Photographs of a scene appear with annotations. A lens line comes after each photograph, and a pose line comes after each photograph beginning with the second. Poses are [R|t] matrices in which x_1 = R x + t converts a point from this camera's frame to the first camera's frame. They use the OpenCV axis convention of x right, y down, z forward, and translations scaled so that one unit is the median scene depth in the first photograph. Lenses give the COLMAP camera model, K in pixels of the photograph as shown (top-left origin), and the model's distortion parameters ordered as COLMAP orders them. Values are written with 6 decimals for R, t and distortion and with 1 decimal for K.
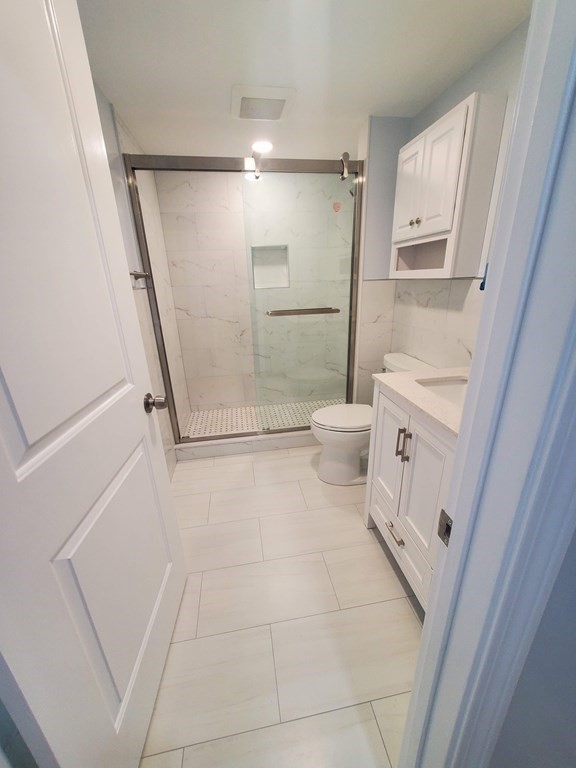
lens RADIAL K [[301.9, 0, 290.2], [0, 301.9, 386.4], [0, 0, 1]] dist [0.004615, 0.000210]
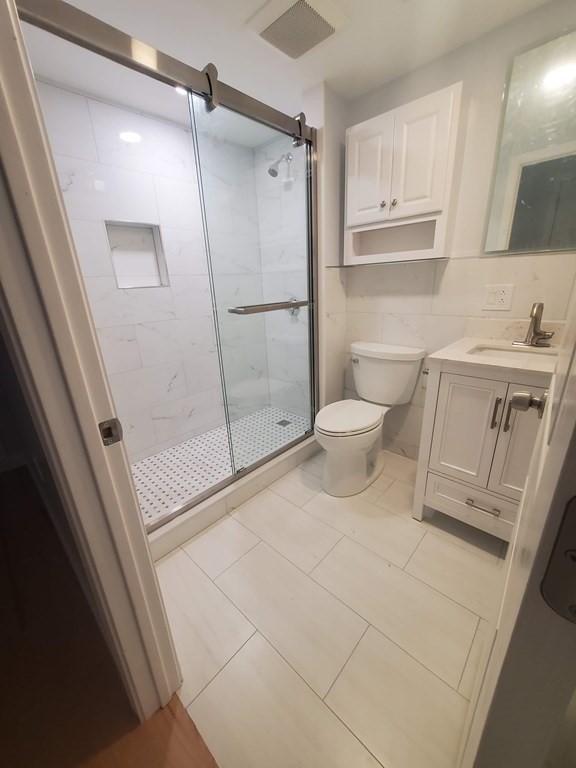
lens RADIAL K [[301.9, 0, 285.6], [0, 301.9, 385.4], [0, 0, 1]] dist [0.004615, 0.000210]
pose [[0.787352, -0.212159, 0.578848, -0.527714], [0.232489, 0.971779, 0.039943, -0.078662], [-0.570986, 0.103127, 0.814457, 0.426285]]
